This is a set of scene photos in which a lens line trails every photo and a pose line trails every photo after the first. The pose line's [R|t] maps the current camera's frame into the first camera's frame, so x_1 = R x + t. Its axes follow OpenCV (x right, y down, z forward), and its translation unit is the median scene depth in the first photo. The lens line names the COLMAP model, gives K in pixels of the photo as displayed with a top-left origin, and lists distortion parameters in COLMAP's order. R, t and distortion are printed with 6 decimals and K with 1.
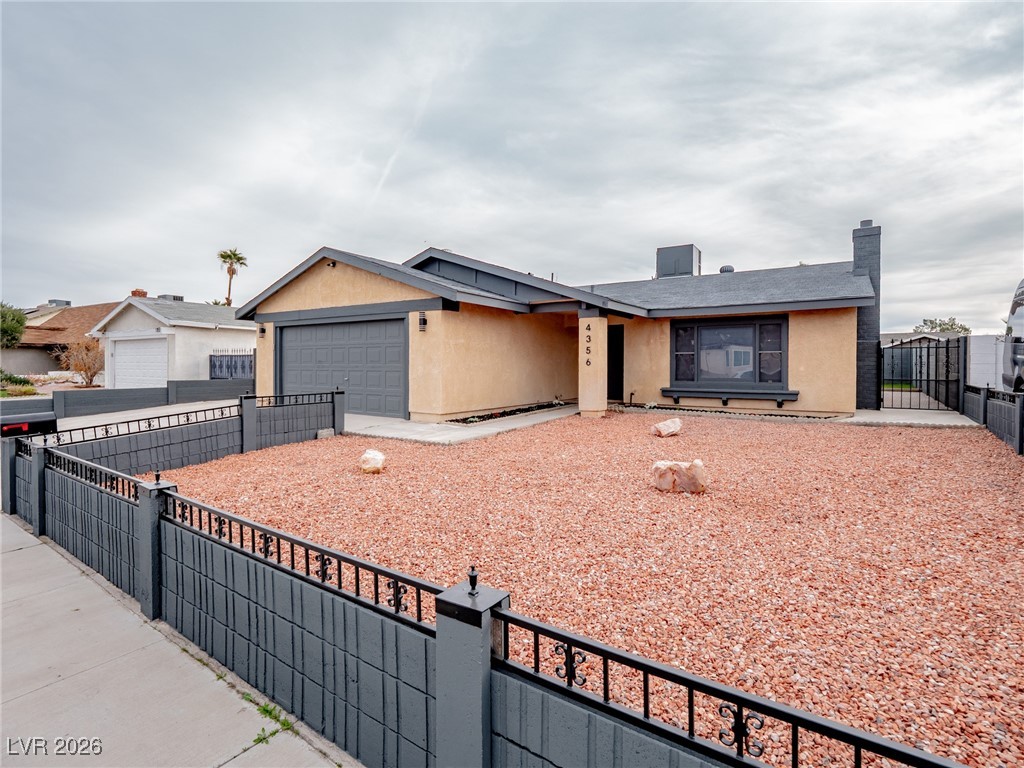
lens RADIAL K [[496.5, 0, 510.1], [0, 496.5, 368.5], [0, 0, 1]] dist [0.003078, -0.011652]
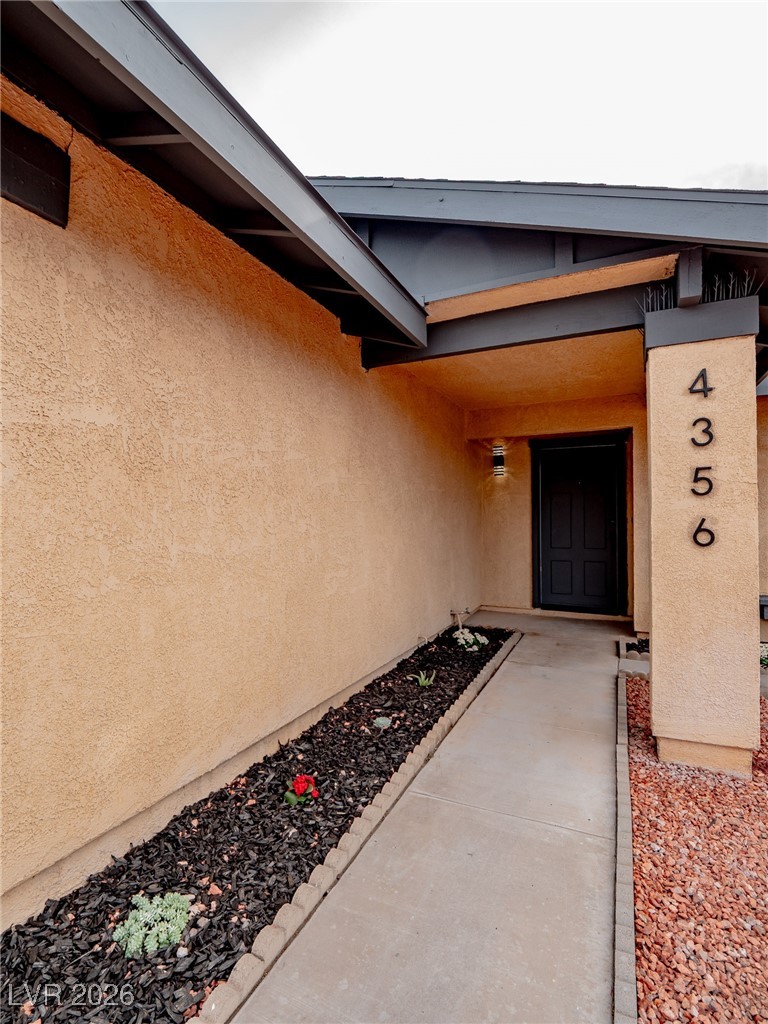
lens RADIAL K [[496.5, 0, 371.6], [0, 496.5, 517.7], [0, 0, 1]] dist [0.003078, -0.011652]
pose [[0.991005, -0.003889, 0.133769, -0.028043], [0.005826, 0.999884, -0.014087, -0.017997], [-0.133699, 0.014739, 0.990912, 0.821429]]
